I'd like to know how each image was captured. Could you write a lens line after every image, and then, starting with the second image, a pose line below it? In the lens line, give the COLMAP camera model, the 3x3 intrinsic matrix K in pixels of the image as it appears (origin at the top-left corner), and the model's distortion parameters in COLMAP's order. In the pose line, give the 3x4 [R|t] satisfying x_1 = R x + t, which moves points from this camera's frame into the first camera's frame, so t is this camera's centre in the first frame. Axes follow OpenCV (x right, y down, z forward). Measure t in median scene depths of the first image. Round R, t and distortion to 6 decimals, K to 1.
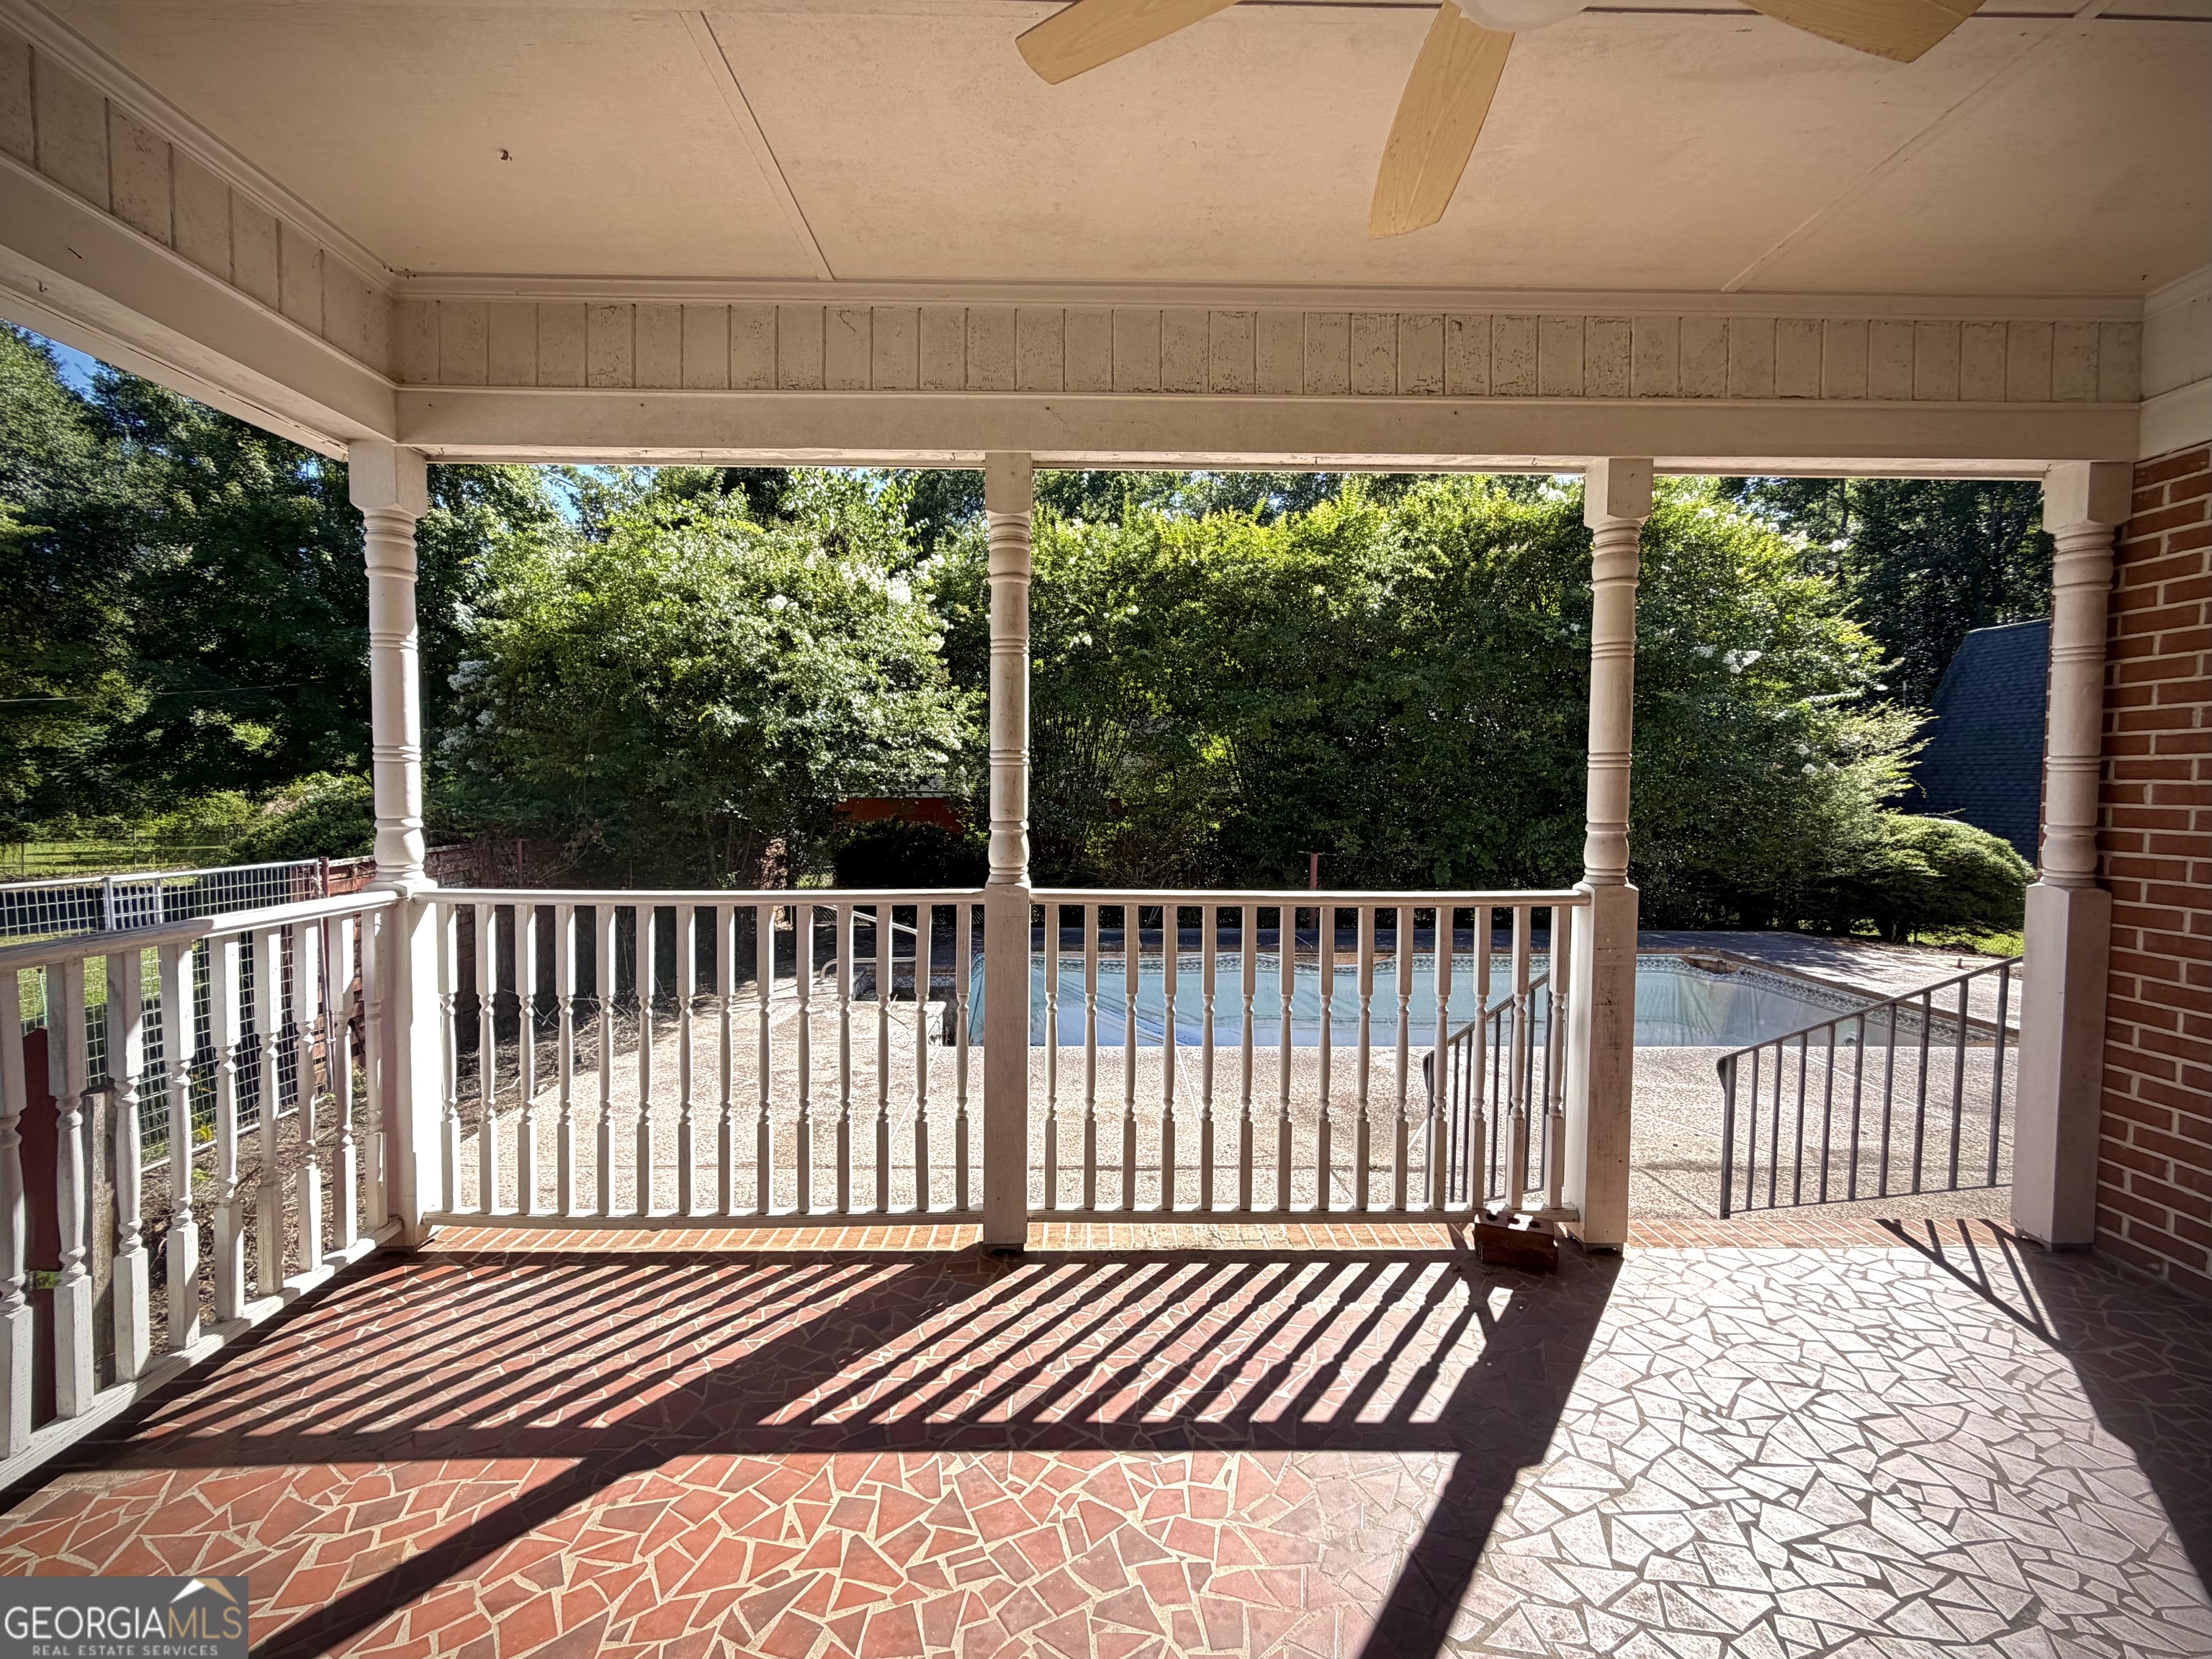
lens RADIAL K [[881.6, 0, 1098.2], [0, 881.6, 822.8], [0, 0, 1]] dist [-0.002047, 0.000808]
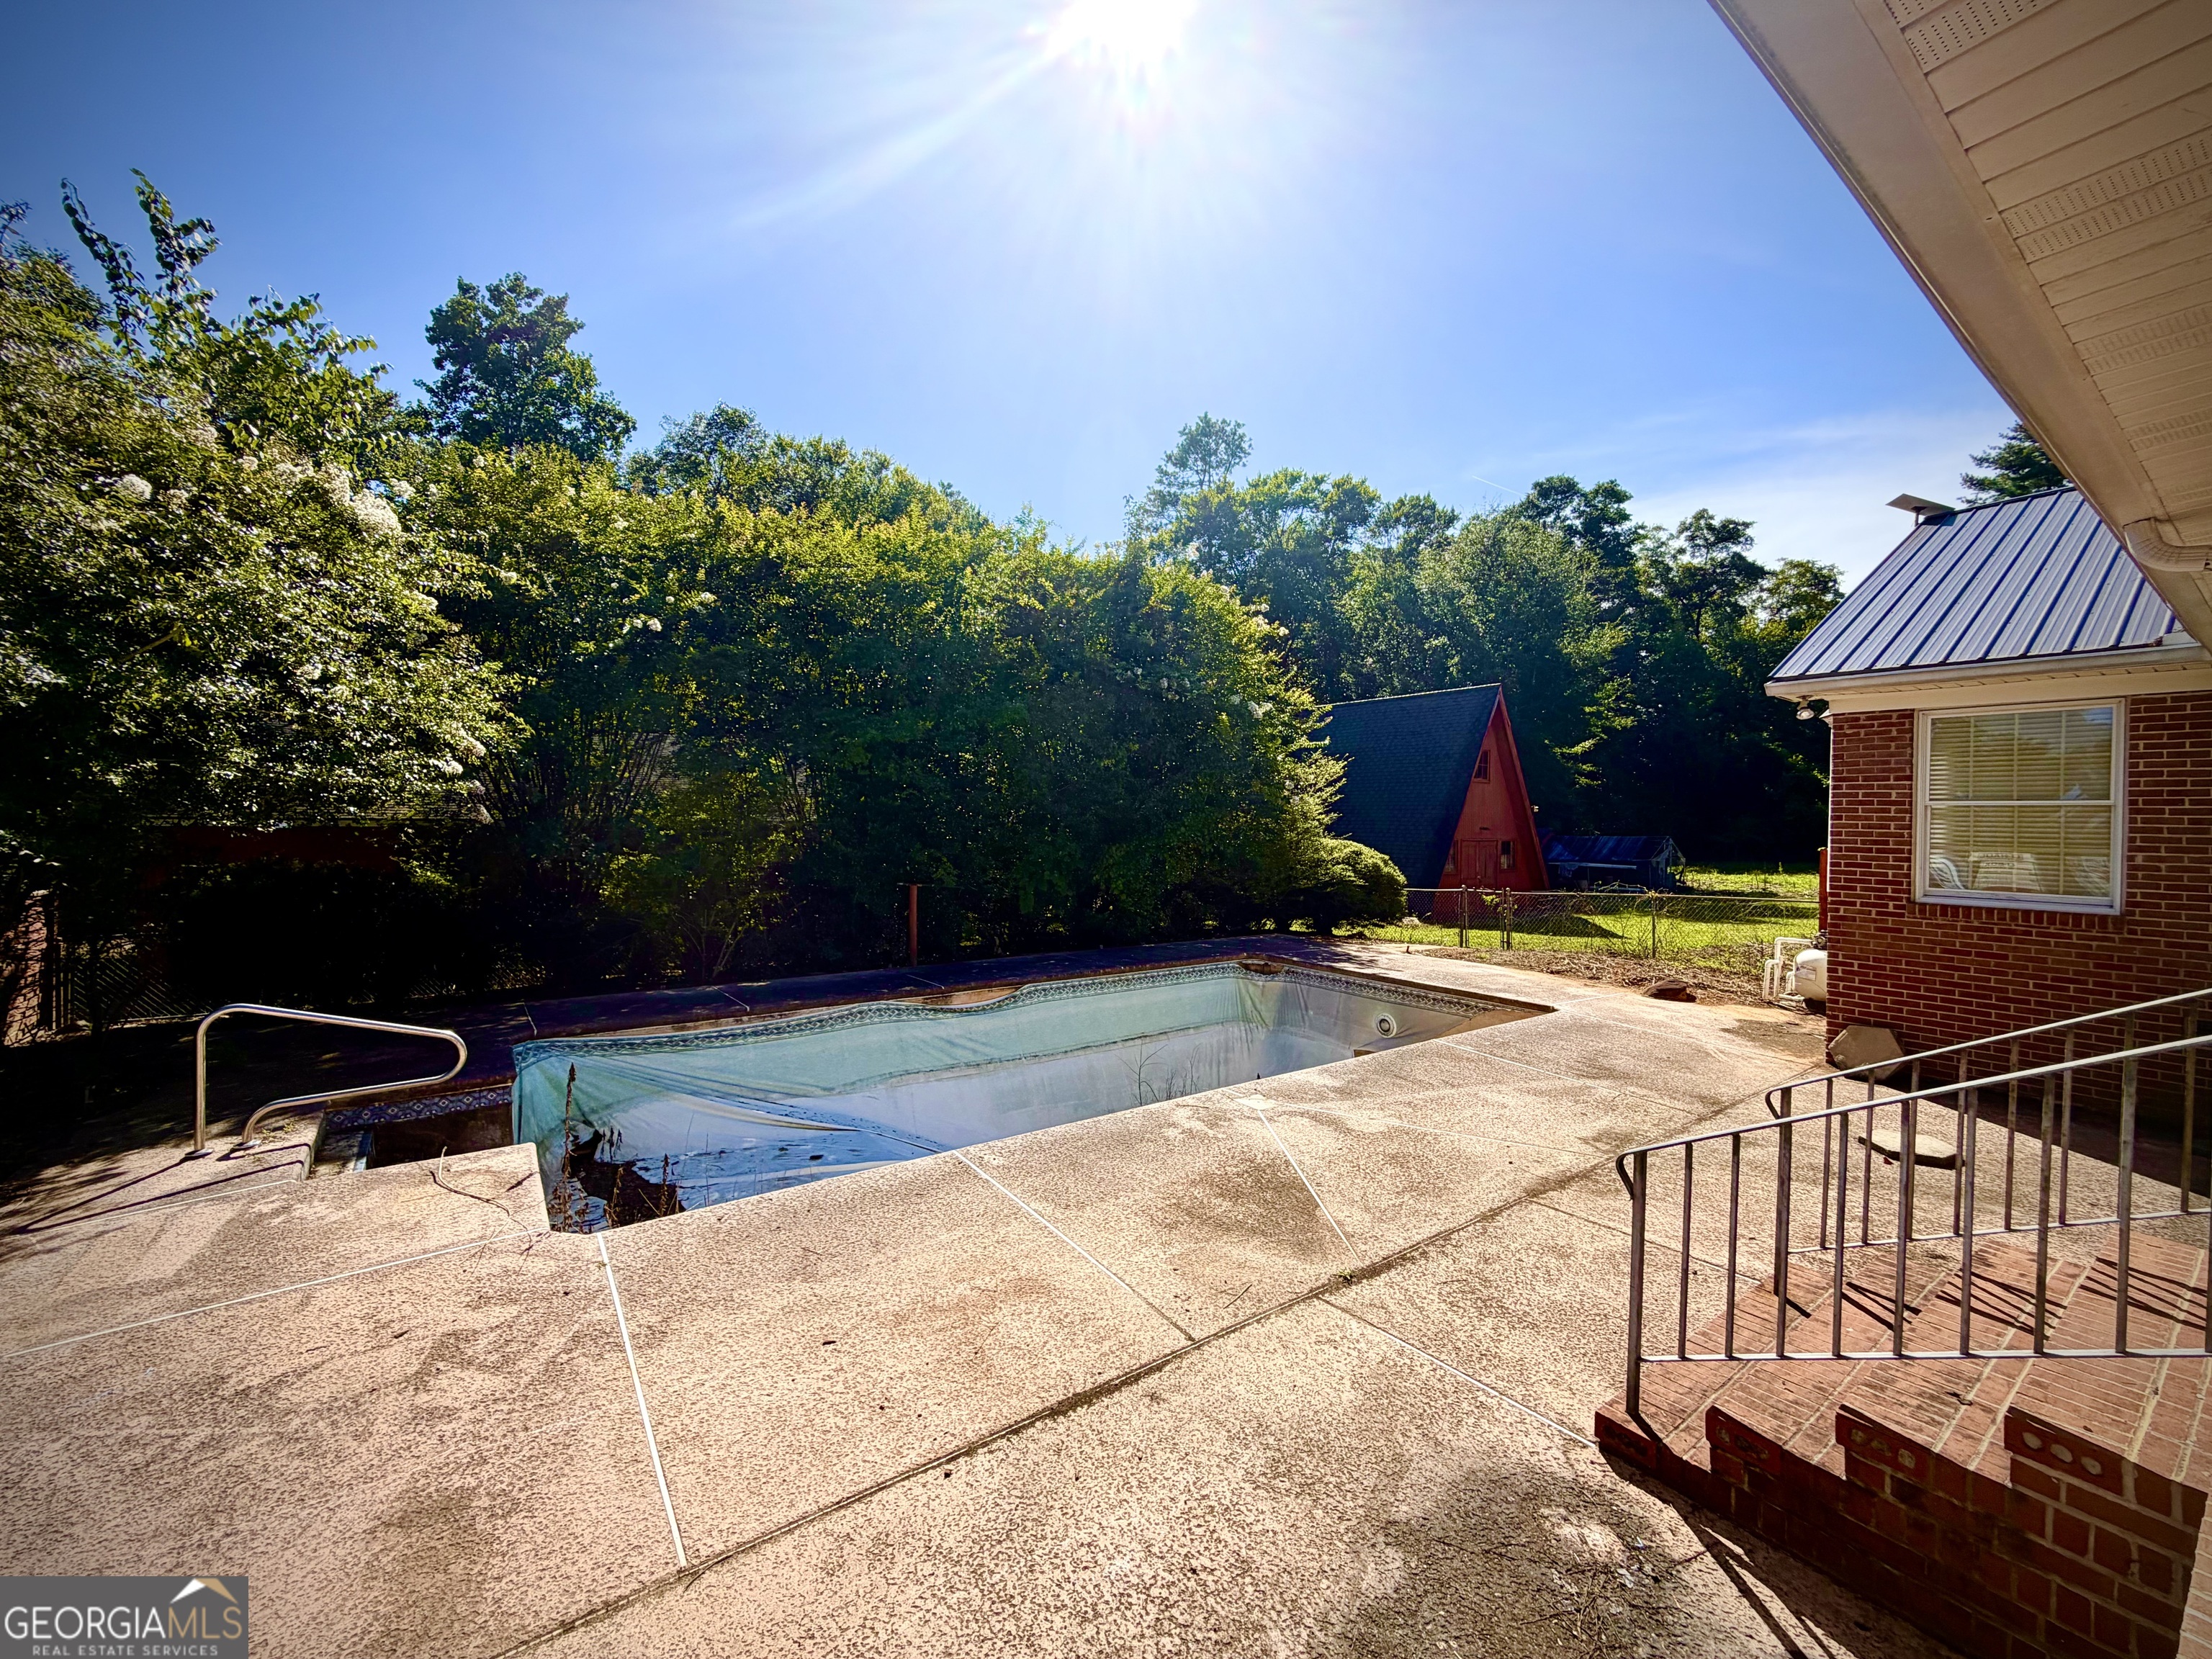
lens RADIAL K [[869.0, 0, 1109.1], [0, 869.0, 819.8], [0, 0, 1]] dist [-0.000785, 0.000114]
pose [[0.826511, 0.002351, 0.562916, -0.103537], [0.019135, 0.999296, -0.032268, -0.001565], [-0.562595, 0.037441, 0.825884, 0.127219]]
